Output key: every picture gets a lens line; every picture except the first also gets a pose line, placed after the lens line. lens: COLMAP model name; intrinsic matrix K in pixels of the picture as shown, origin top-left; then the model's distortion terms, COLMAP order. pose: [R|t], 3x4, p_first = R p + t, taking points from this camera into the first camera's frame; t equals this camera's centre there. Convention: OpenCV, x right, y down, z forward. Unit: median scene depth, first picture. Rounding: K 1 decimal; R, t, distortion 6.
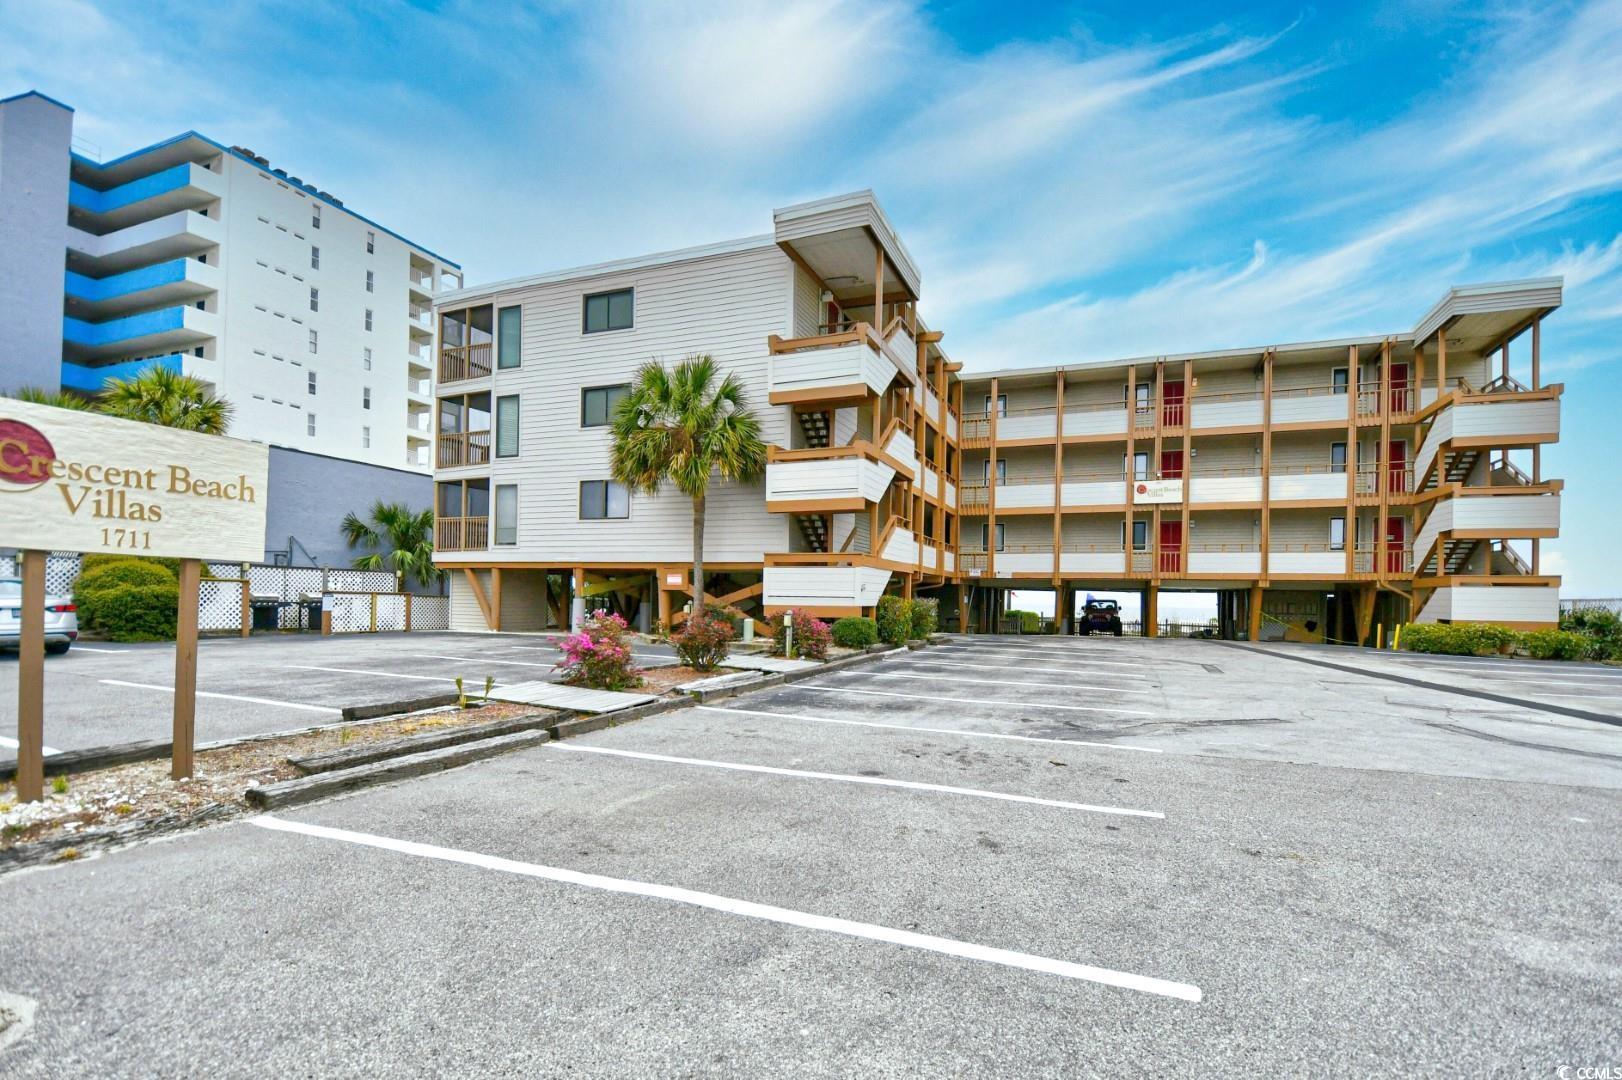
lens RADIAL K [[727.6, 0, 779.6], [0, 727.6, 597.5], [0, 0, 1]] dist [0.003150, -0.009719]
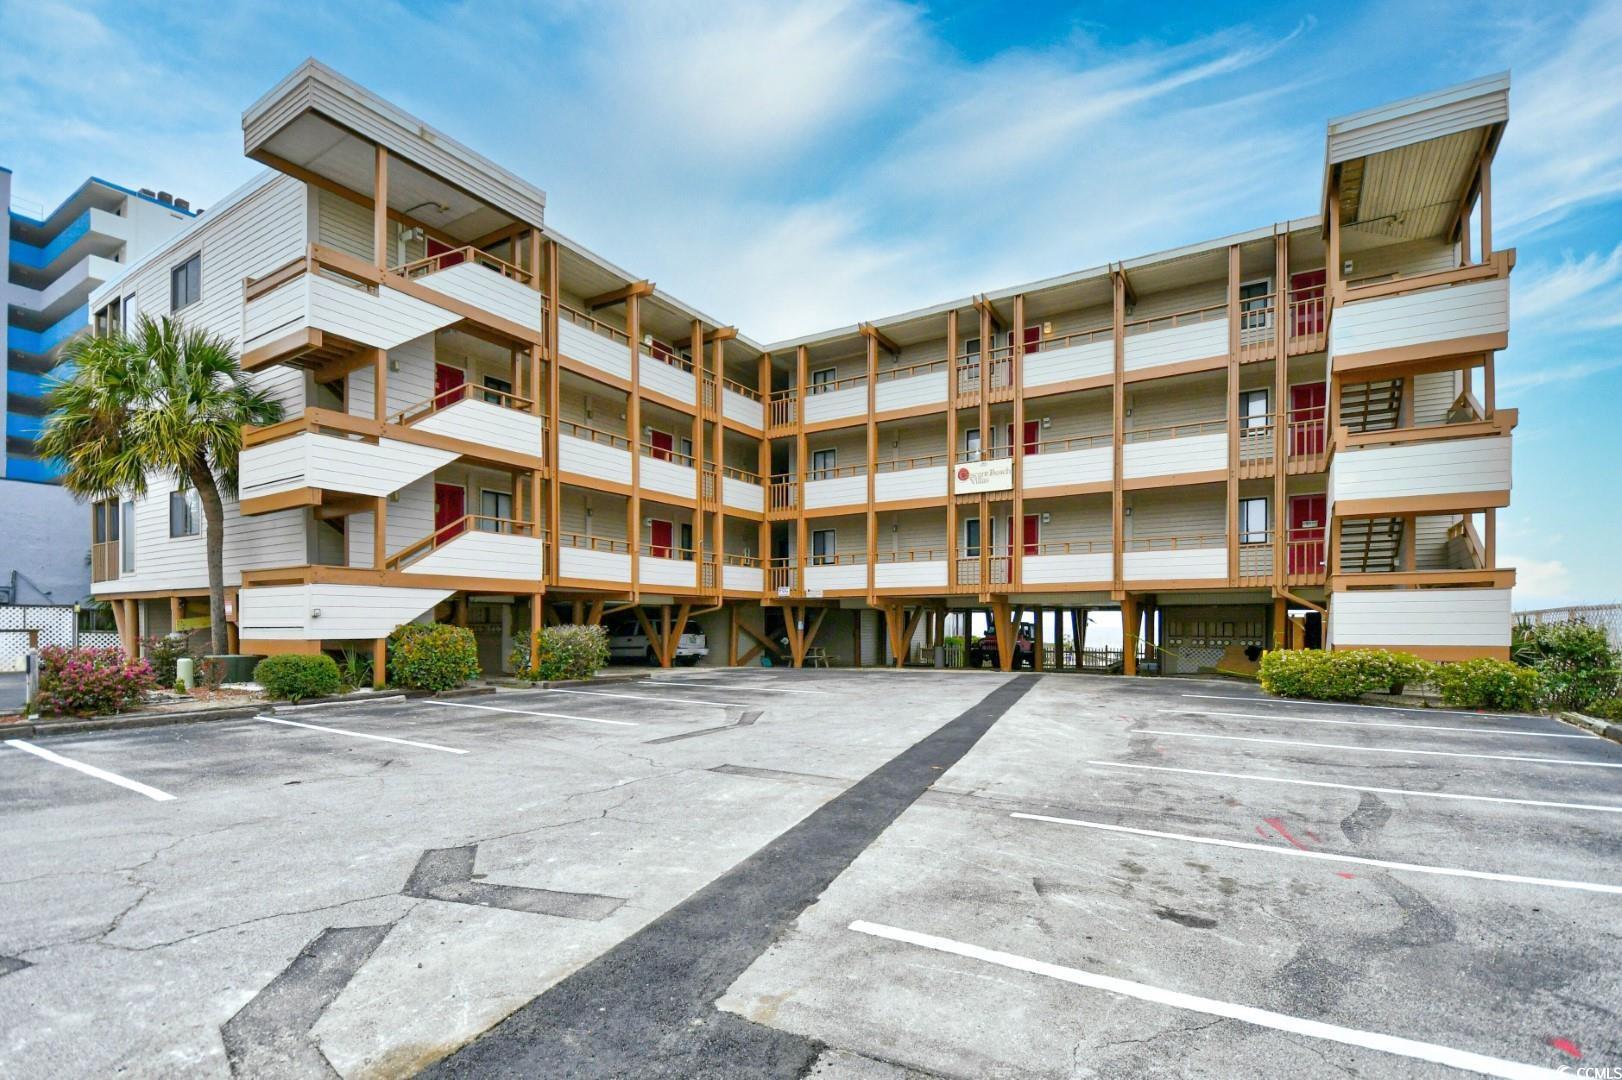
lens RADIAL K [[727.6, 0, 762.0], [0, 727.6, 623.4], [0, 0, 1]] dist [0.003150, -0.009719]
pose [[0.988383, -0.018816, -0.150815, 0.411856], [0.018323, 0.999821, -0.004661, 0.005013], [0.150876, 0.001843, 0.988551, 0.231514]]
